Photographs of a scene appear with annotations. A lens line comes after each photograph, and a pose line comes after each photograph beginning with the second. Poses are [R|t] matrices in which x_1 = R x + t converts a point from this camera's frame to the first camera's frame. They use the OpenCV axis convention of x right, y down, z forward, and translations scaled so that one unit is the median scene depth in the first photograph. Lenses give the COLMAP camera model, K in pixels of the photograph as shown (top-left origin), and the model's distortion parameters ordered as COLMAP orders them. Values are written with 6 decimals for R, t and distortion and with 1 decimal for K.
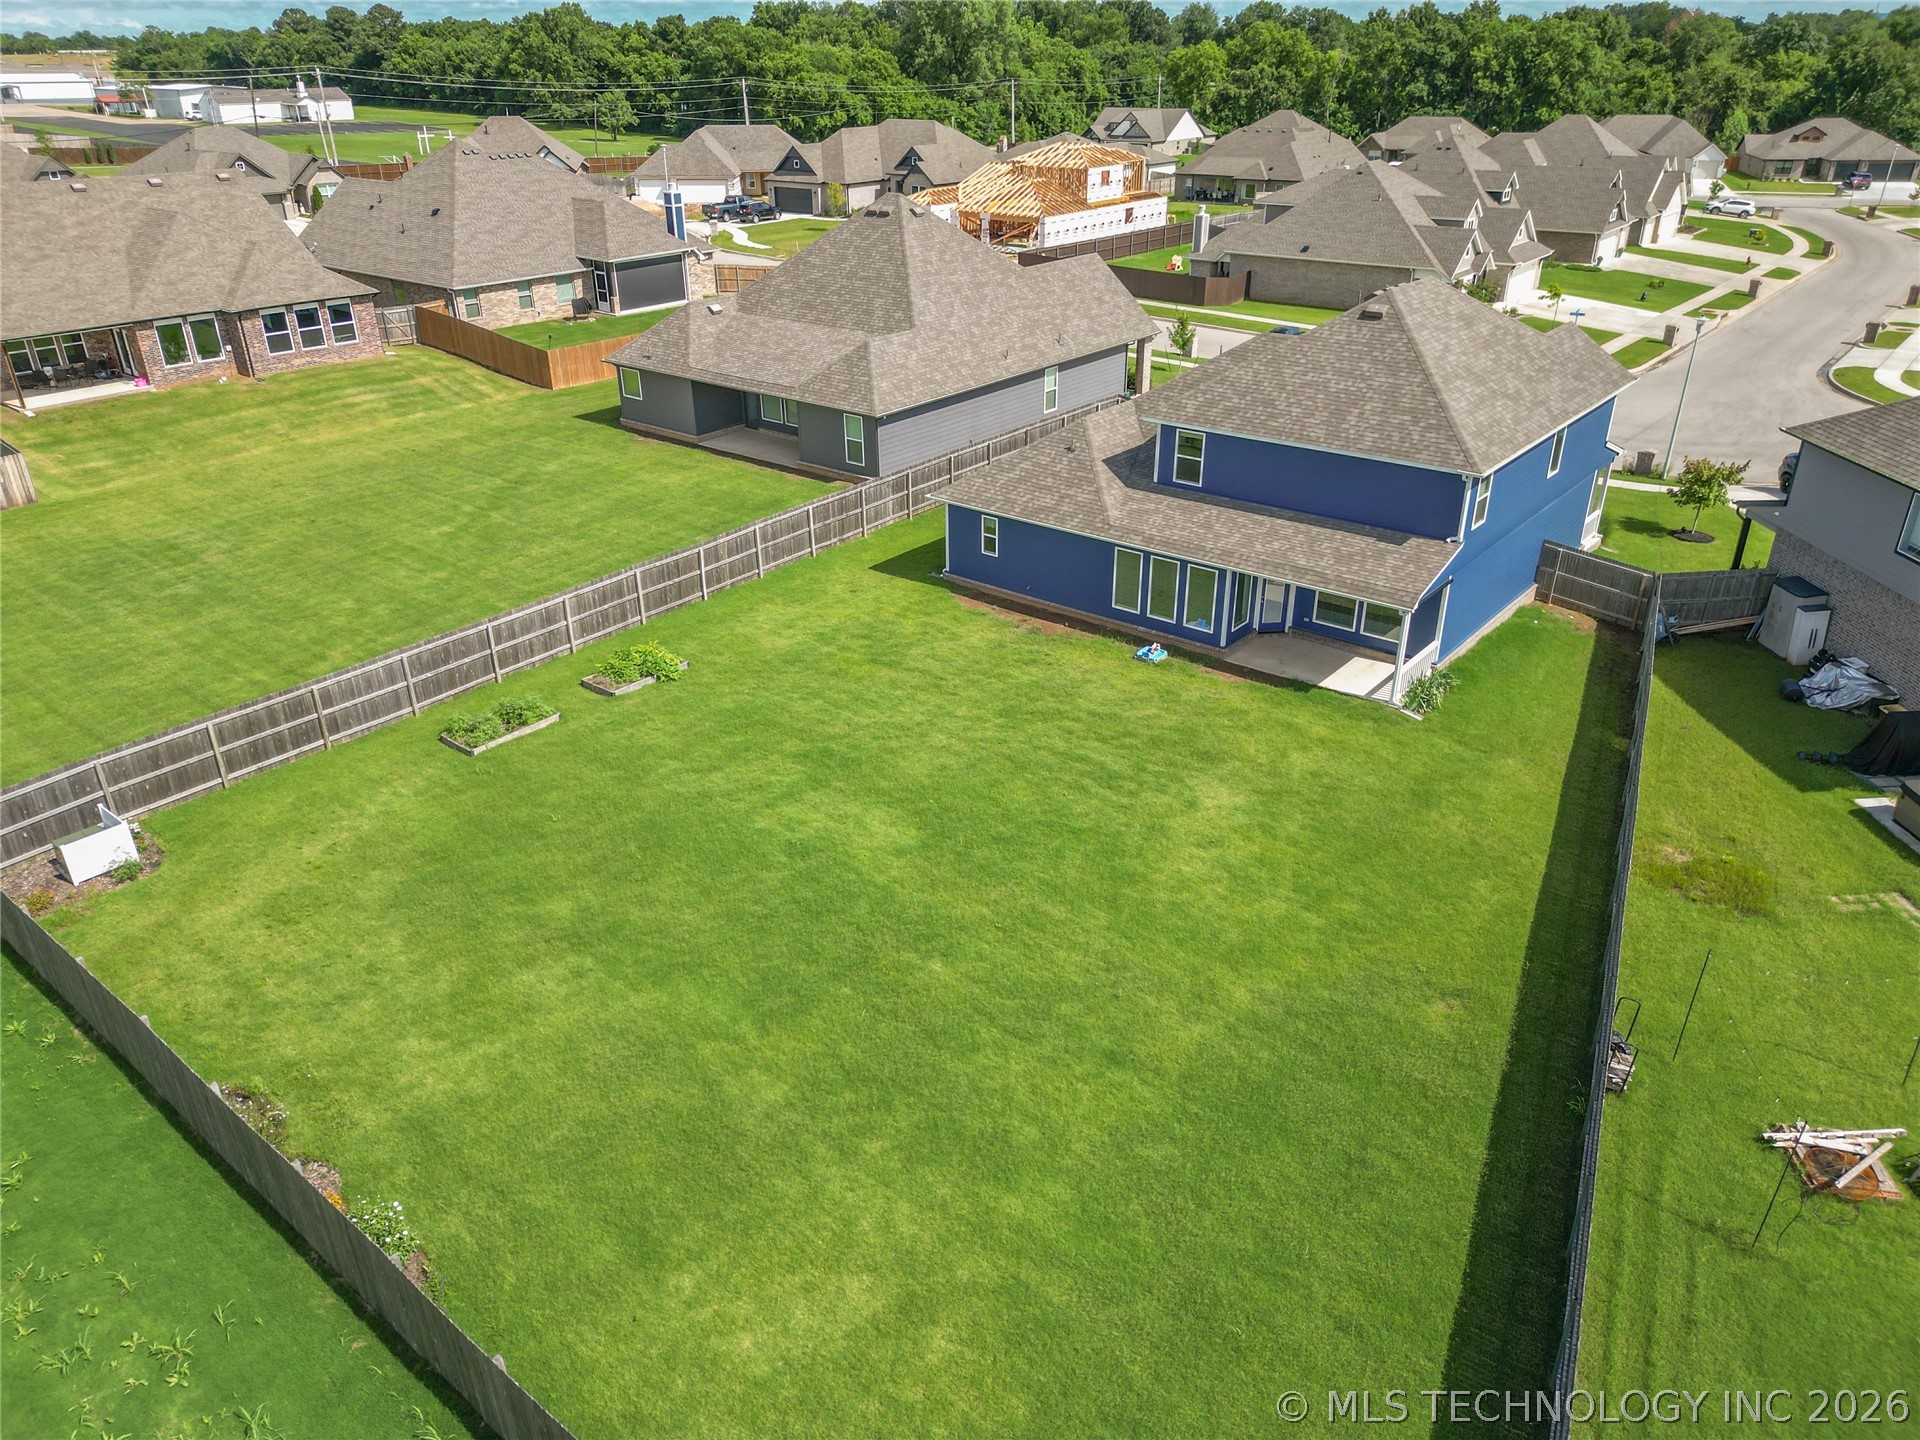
lens RADIAL K [[1355.3, 0, 950.4], [0, 1355.3, 718.6], [0, 0, 1]] dist [0.074864, -0.077642]
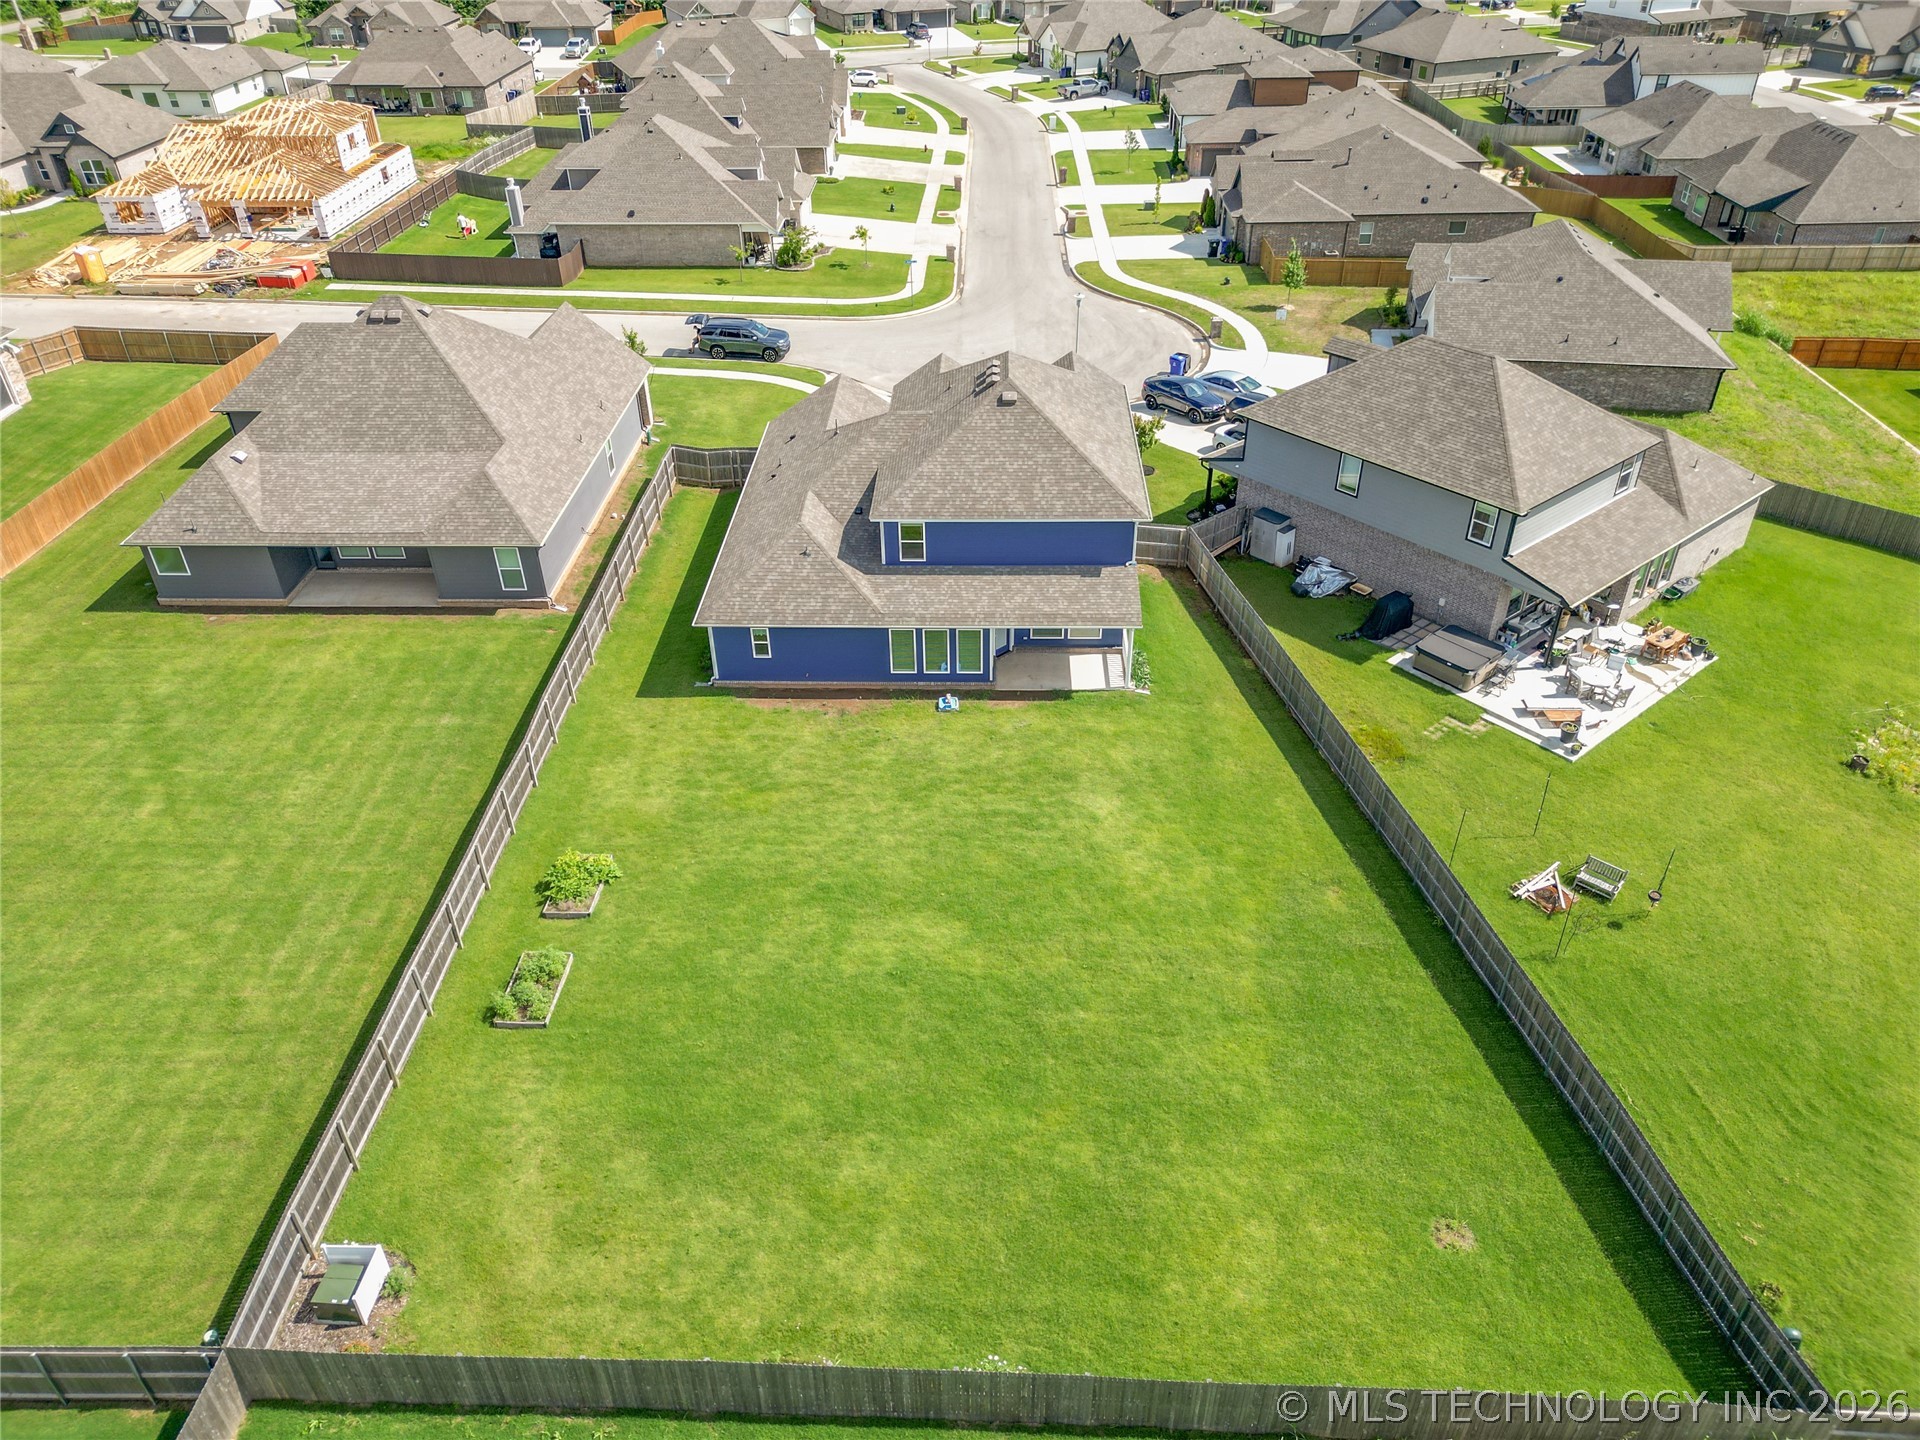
lens RADIAL K [[1355.3, 0, 950.4], [0, 1355.3, 718.6], [0, 0, 1]] dist [0.074864, -0.077642]
pose [[0.789850, -0.346494, 0.506042, -0.525149], [0.278270, 0.937763, 0.207765, -0.314398], [-0.546537, -0.023287, 0.837111, -0.065524]]
